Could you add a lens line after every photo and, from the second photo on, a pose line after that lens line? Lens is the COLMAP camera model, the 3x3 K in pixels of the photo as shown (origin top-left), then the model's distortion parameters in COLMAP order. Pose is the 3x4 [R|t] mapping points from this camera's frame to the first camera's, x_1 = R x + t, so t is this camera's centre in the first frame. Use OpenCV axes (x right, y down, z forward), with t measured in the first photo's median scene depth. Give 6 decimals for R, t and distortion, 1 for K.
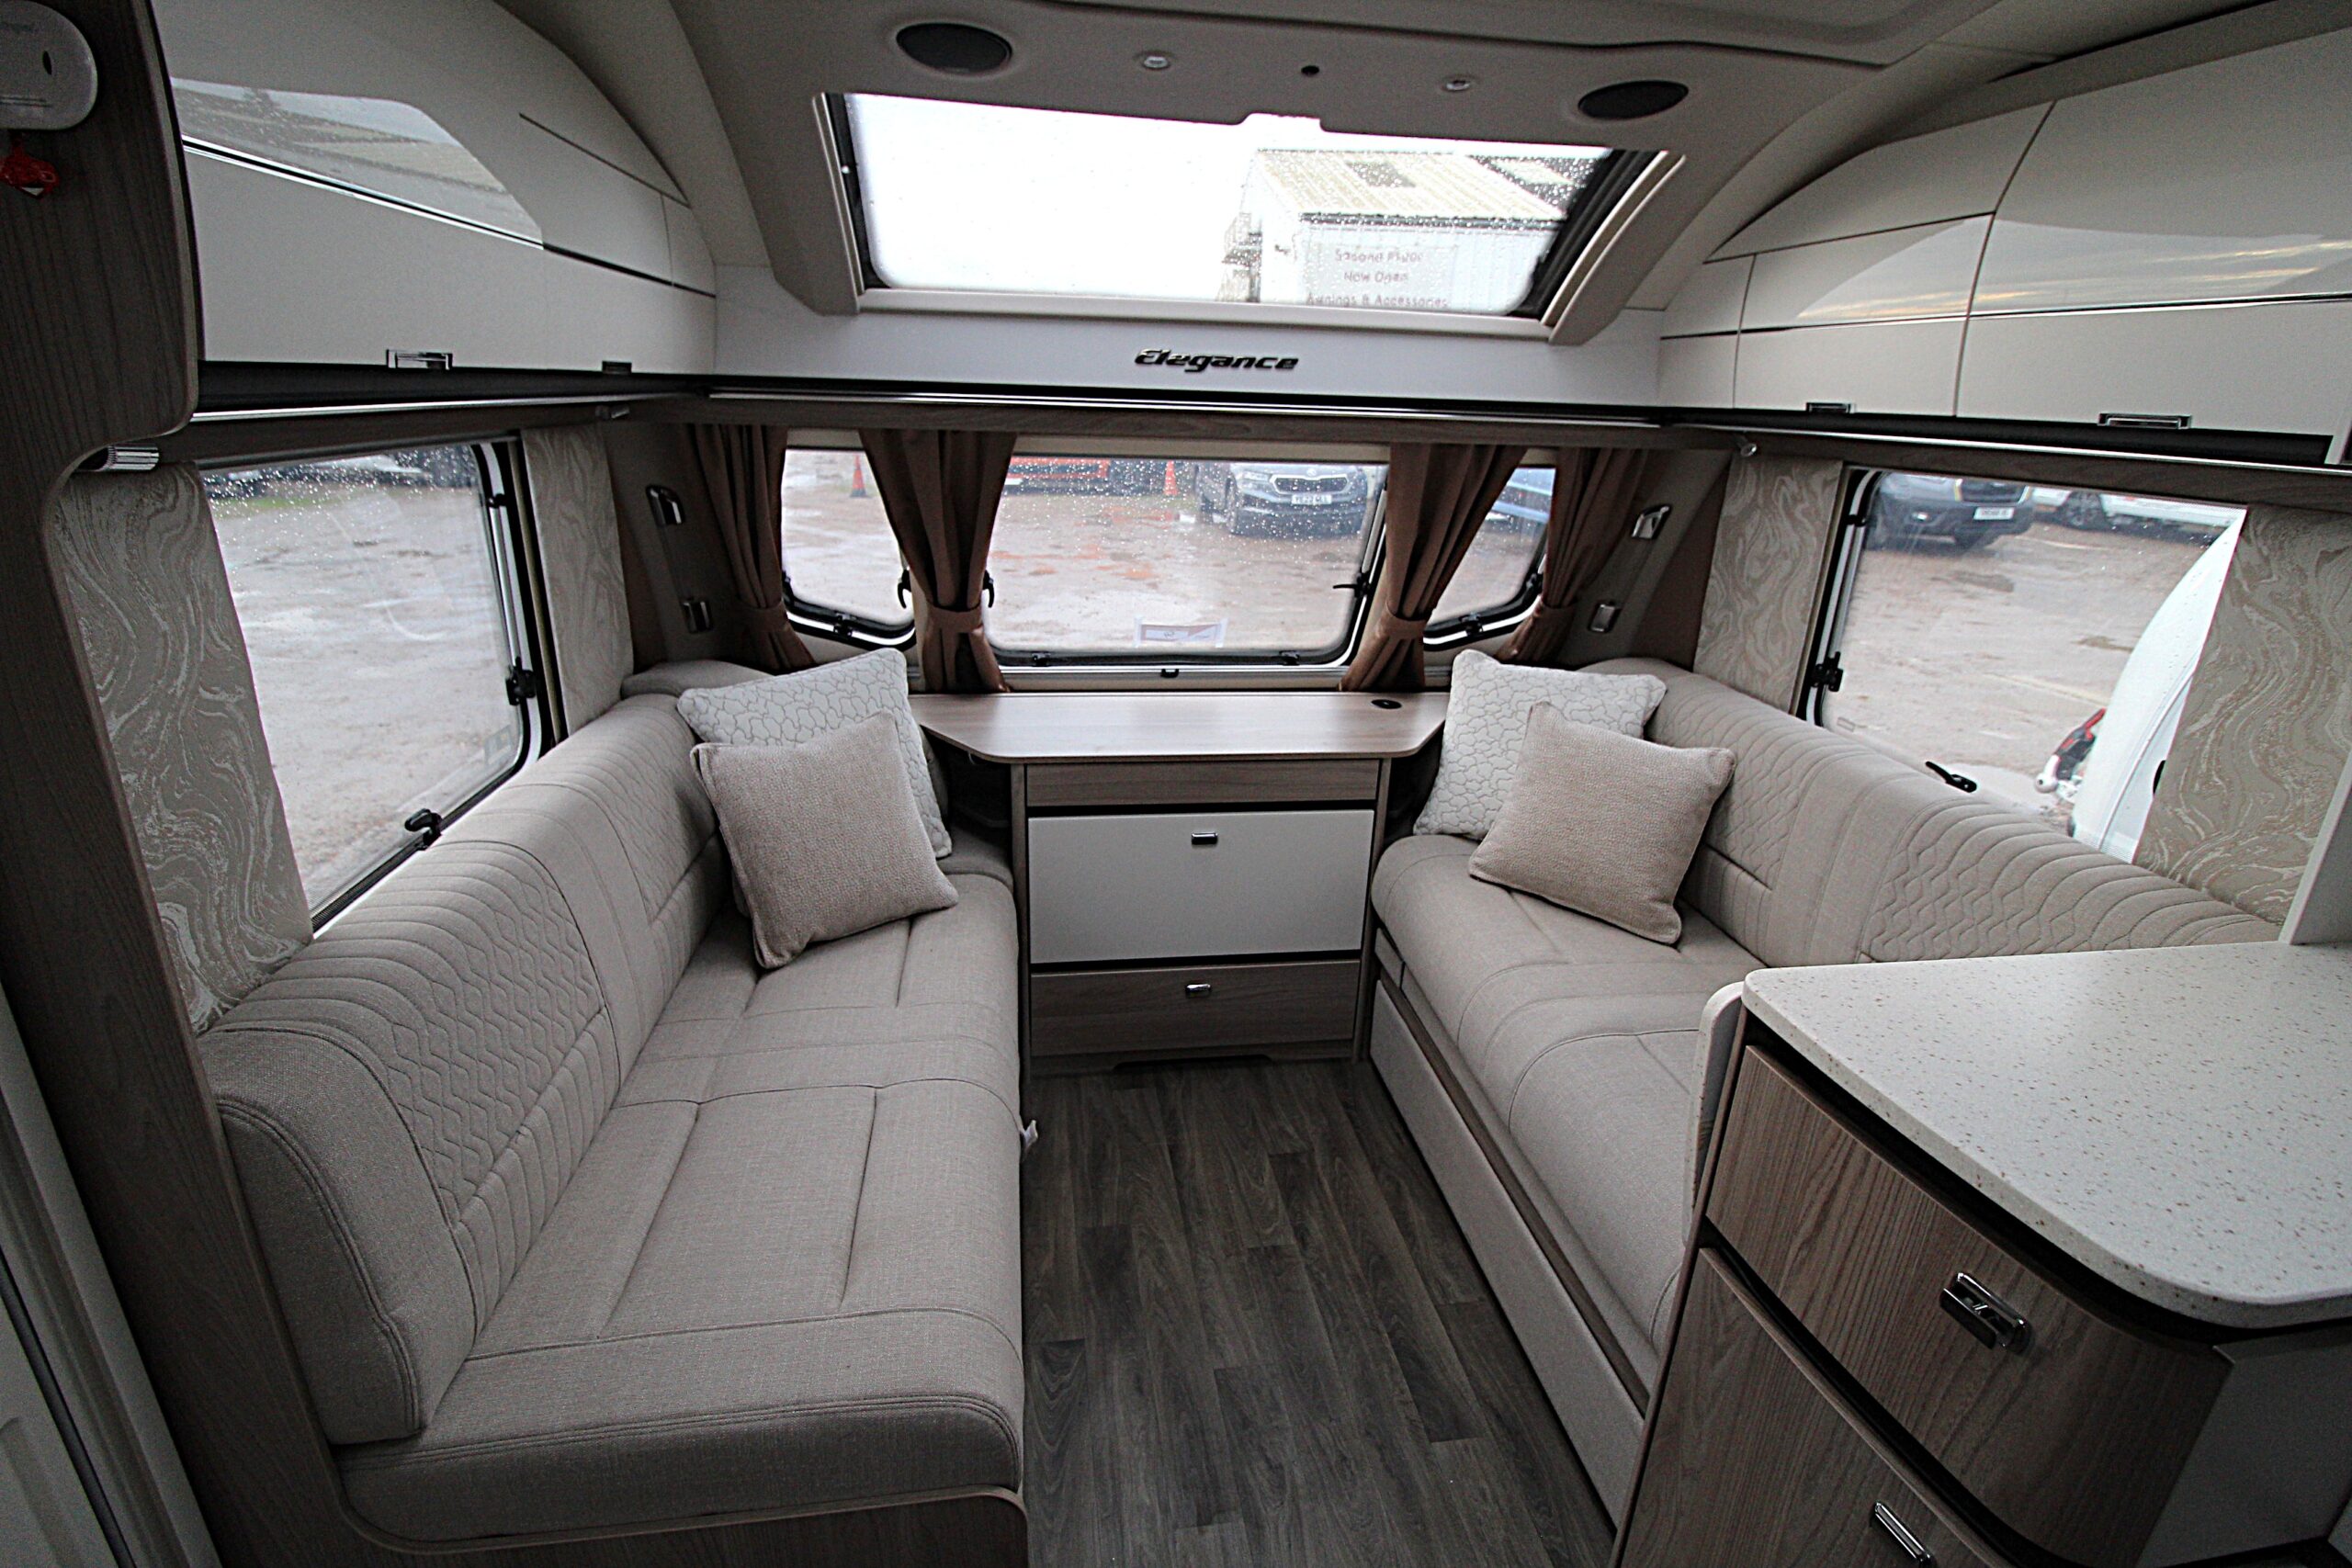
lens RADIAL K [[1089.9, 0, 1180.2], [0, 1089.9, 770.6], [0, 0, 1]] dist [-0.003247, -0.010608]
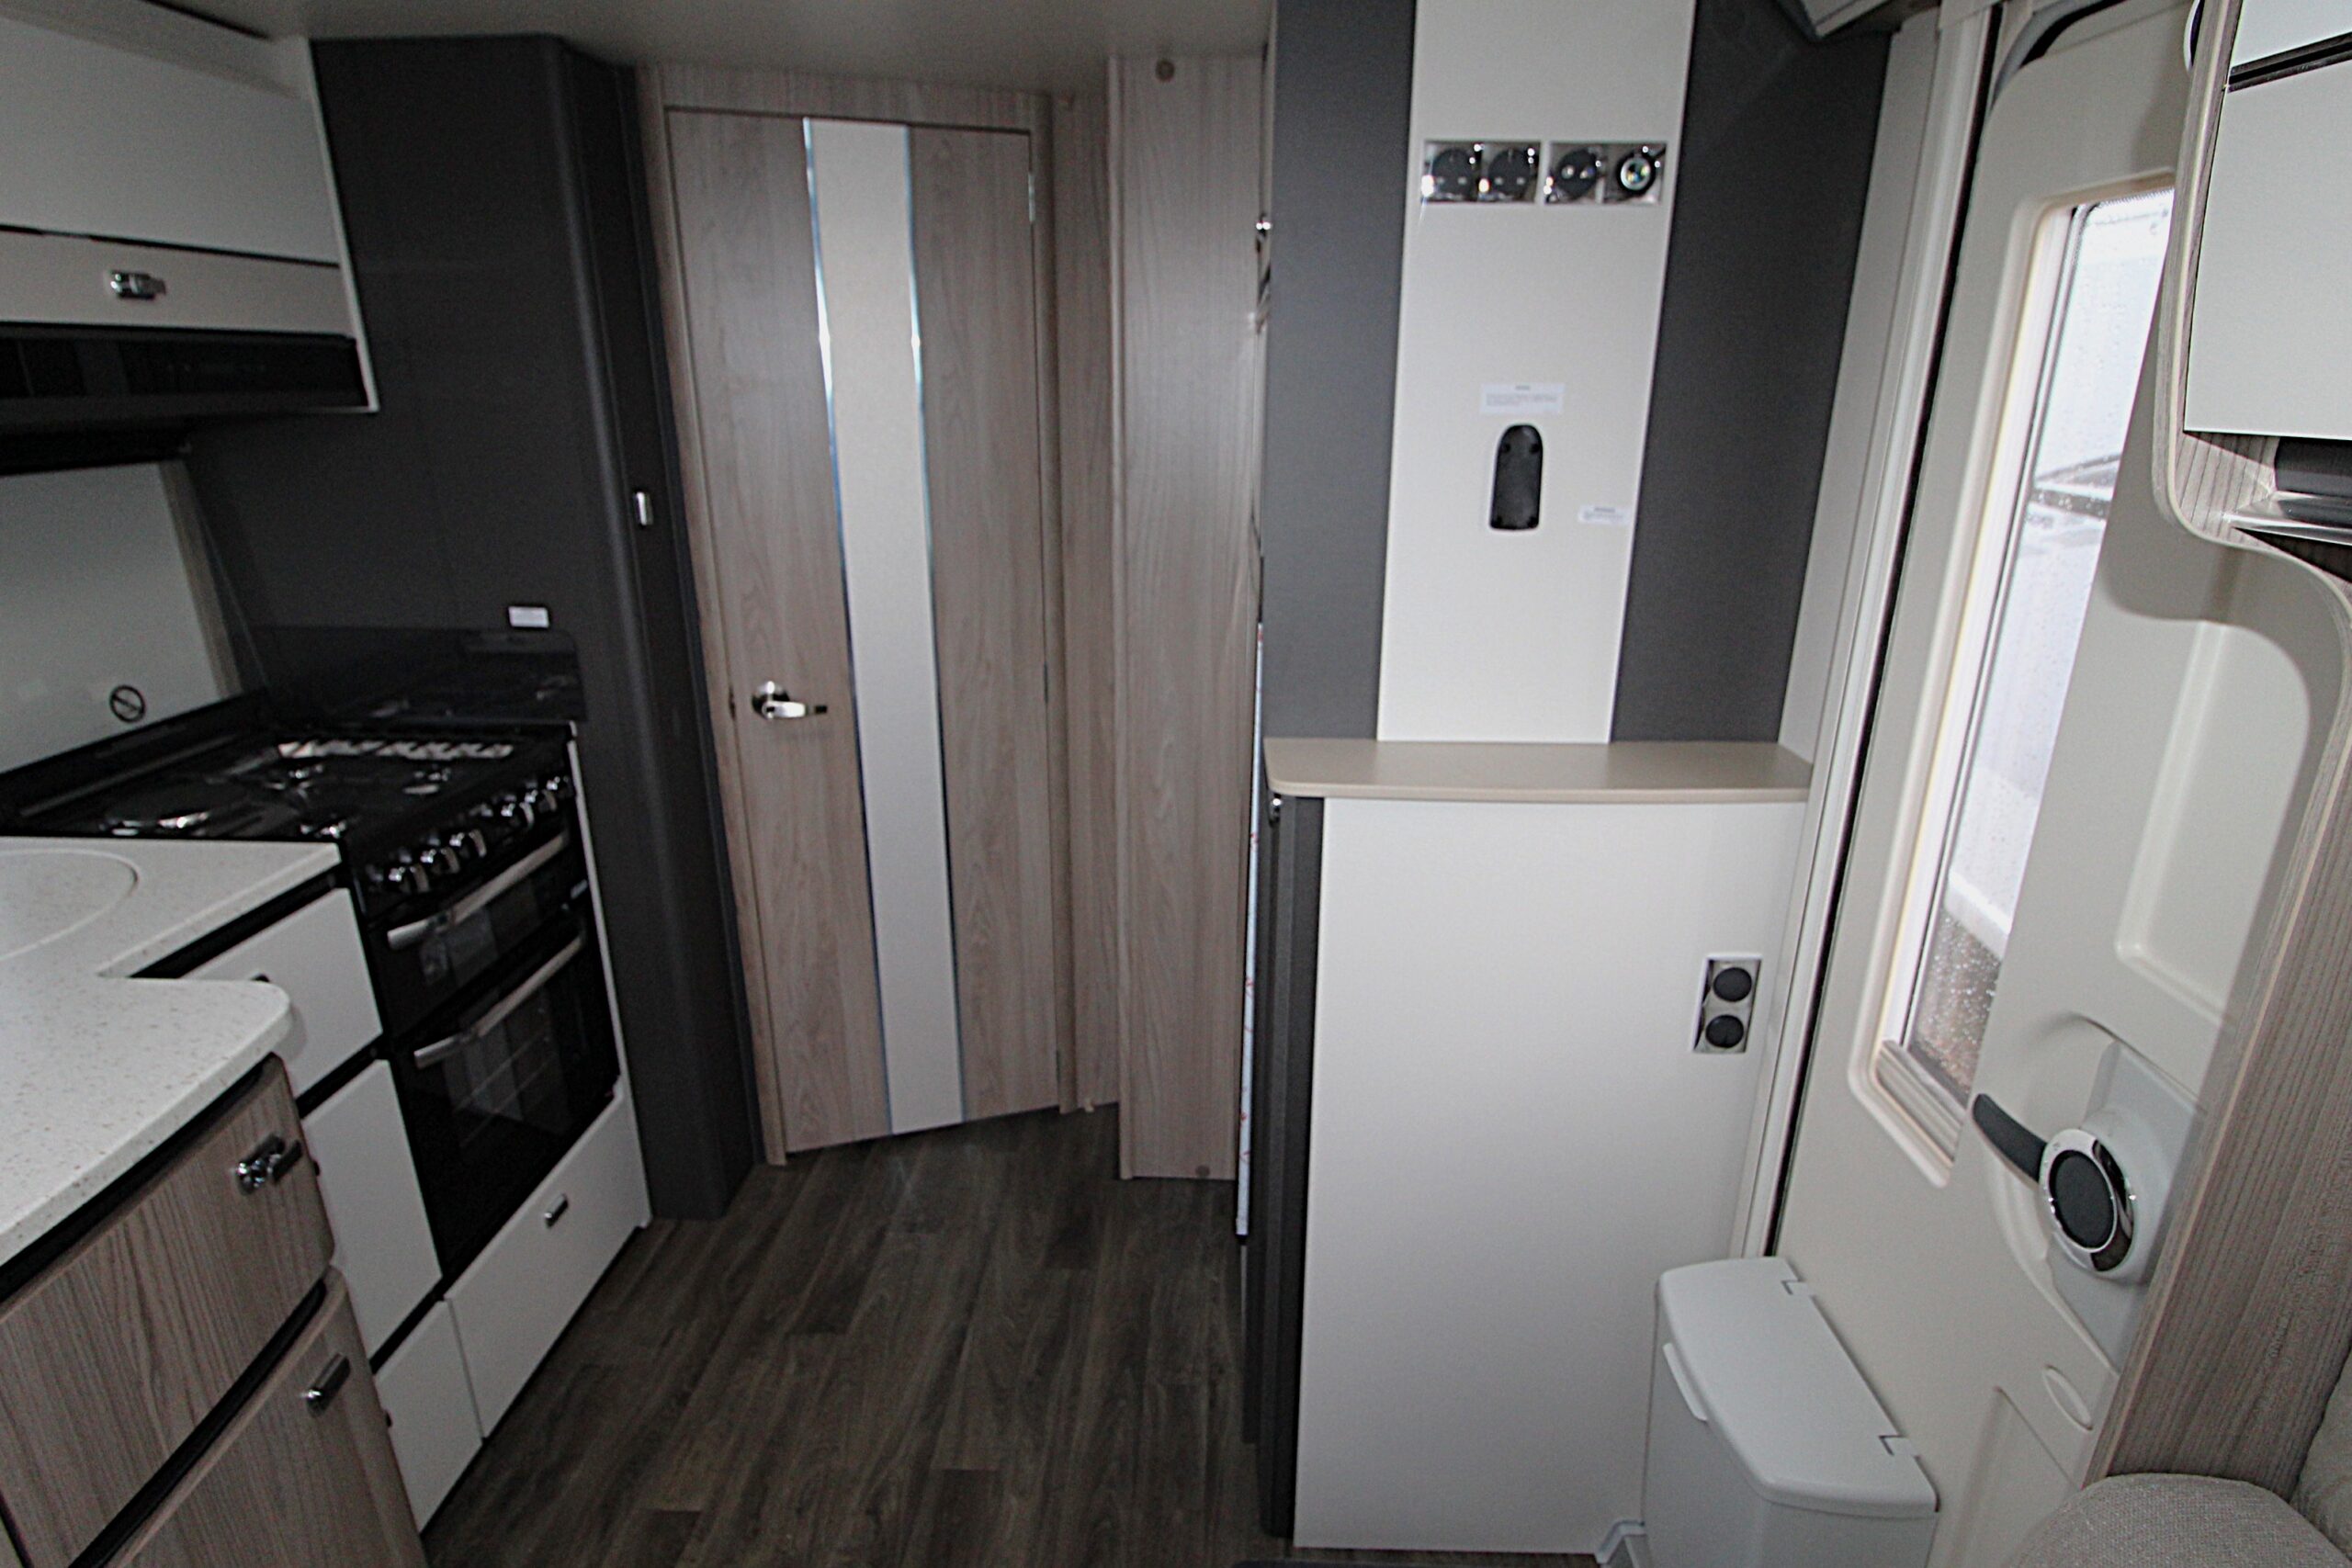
lens RADIAL K [[1185.7, 0, 1187.0], [0, 1185.7, 775.4], [0, 0, 1]] dist [-0.003349, -0.008433]
pose [[-0.983500, -0.086014, 0.159153, -0.149501], [0.028893, 0.793763, 0.607540, -0.212791], [-0.178587, 0.602114, -0.778181, 0.571636]]
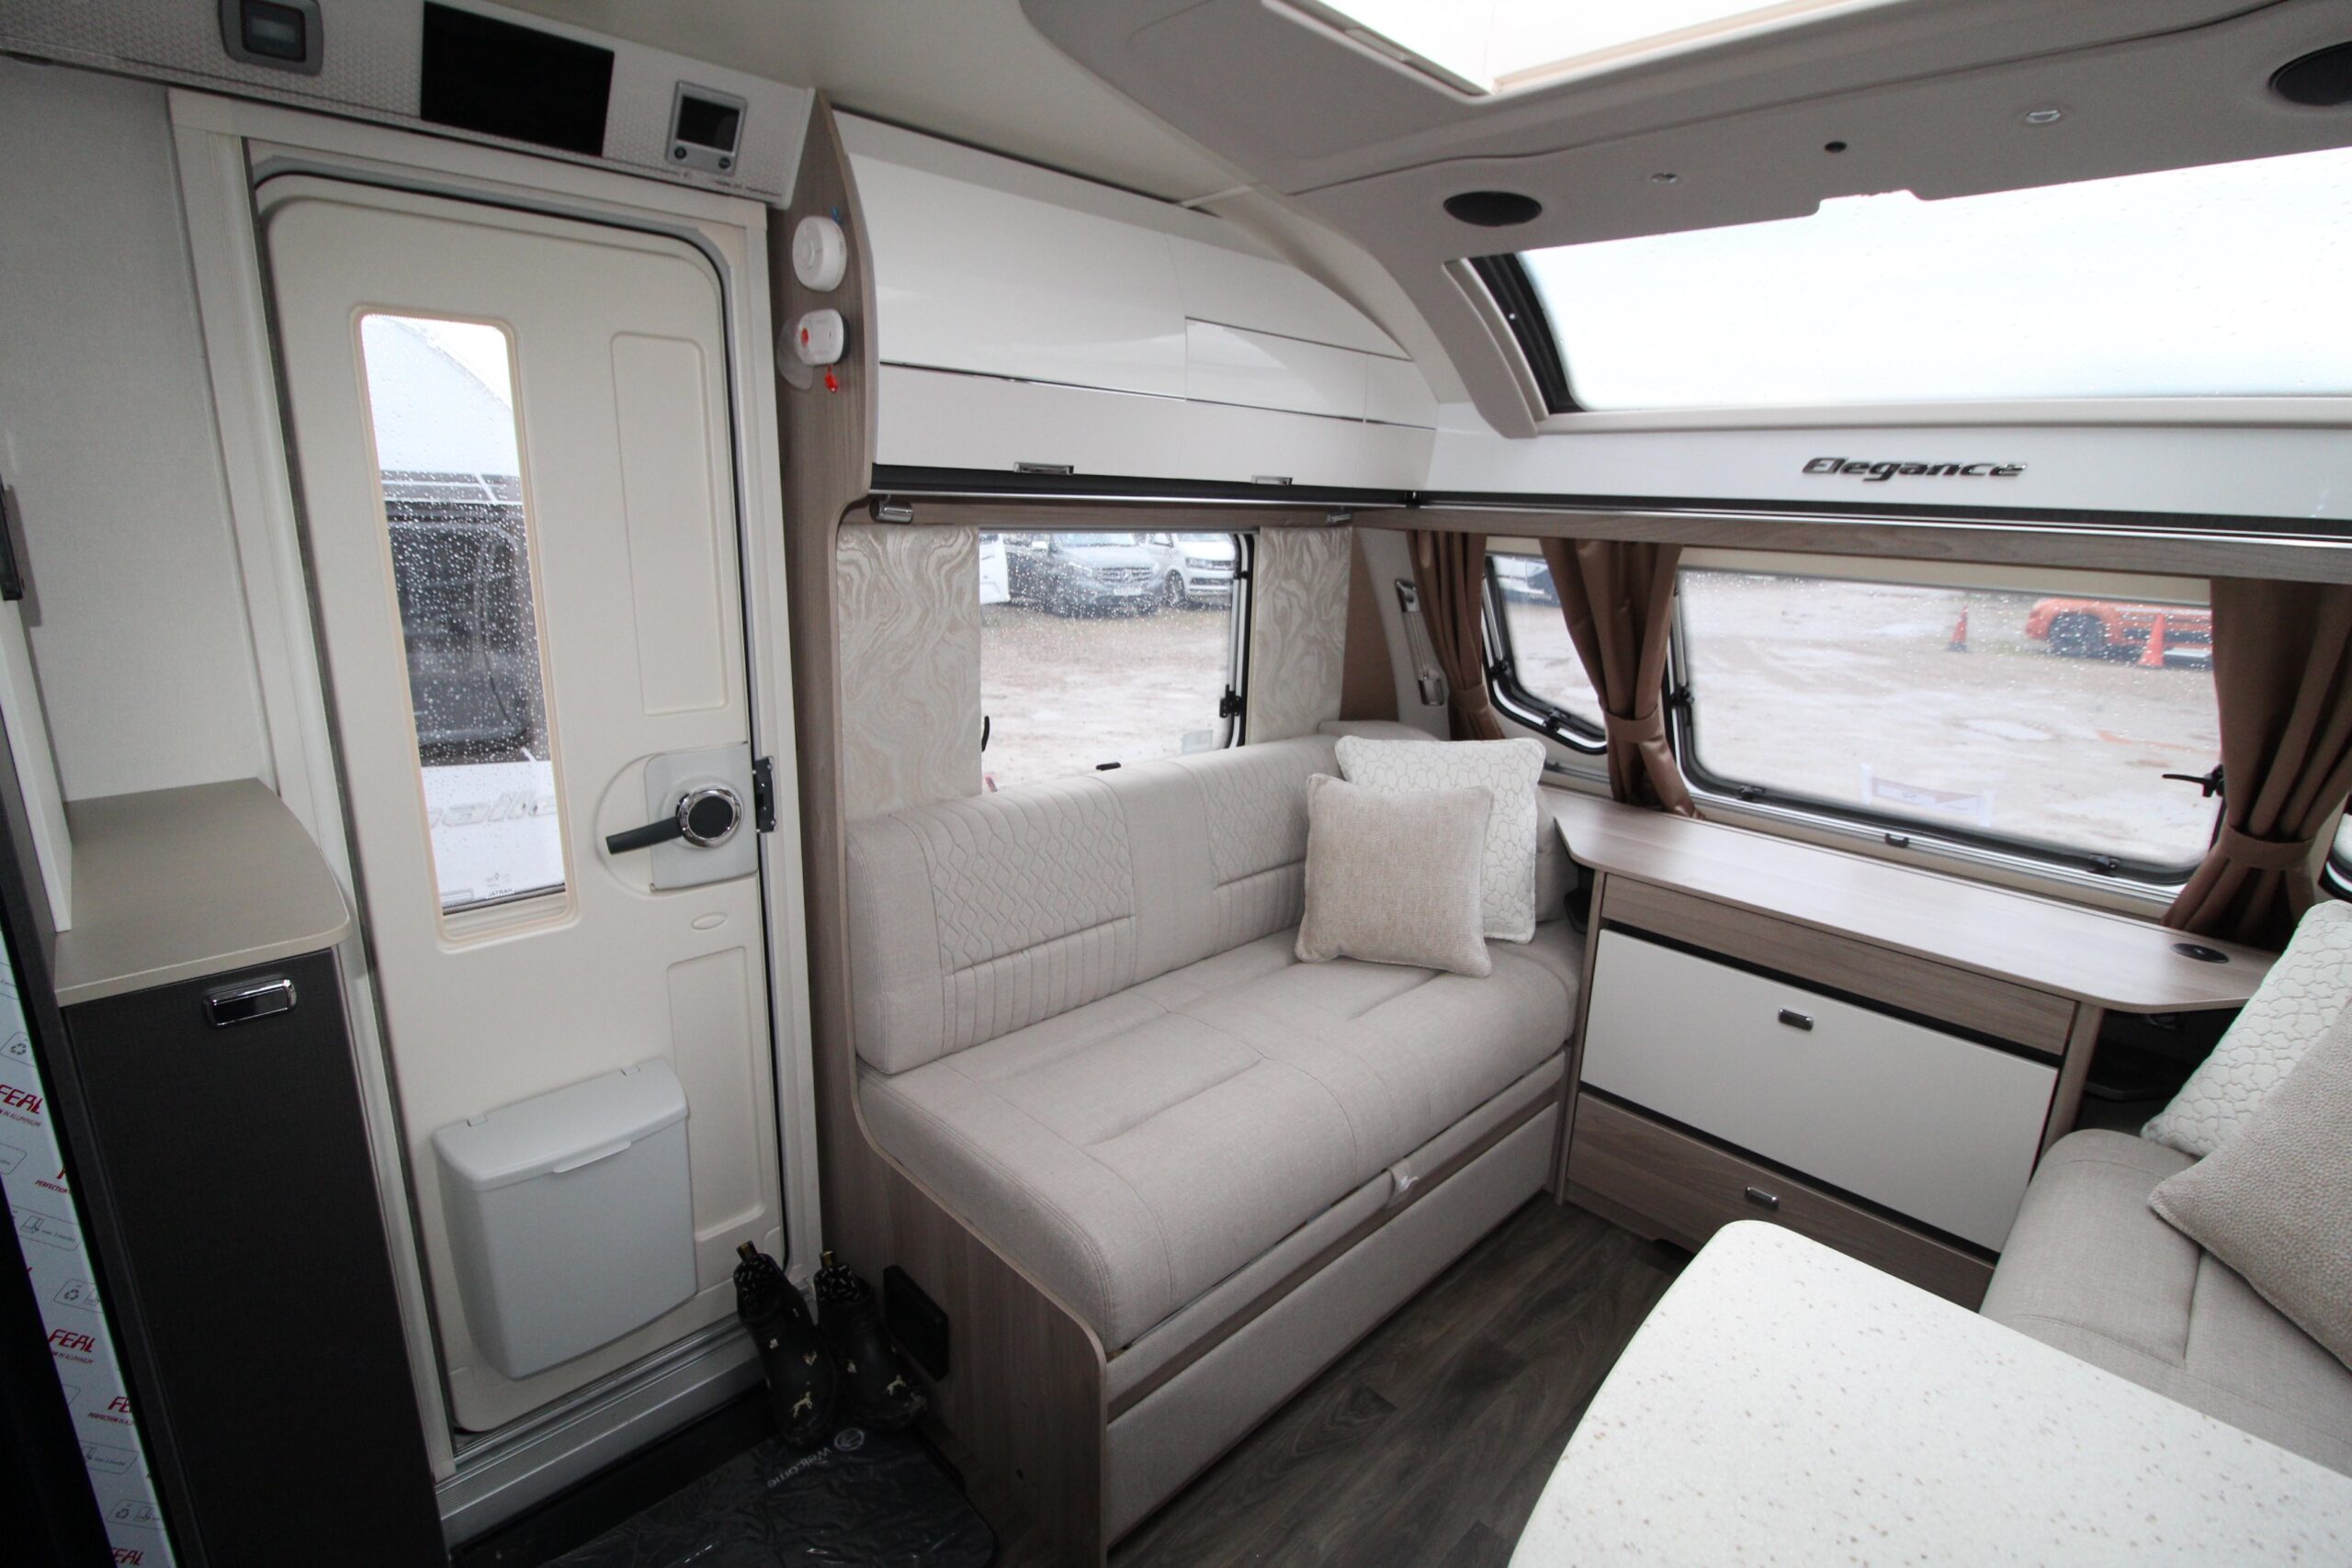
lens RADIAL K [[1089.9, 0, 1182.2], [0, 1089.9, 772.3], [0, 0, 1]] dist [-0.003247, -0.010608]
pose [[0.588723, 0.188194, -0.786122, 0.389278], [-0.279890, 0.959820, 0.020169, -0.005565], [0.758331, 0.208154, 0.617742, 0.087987]]
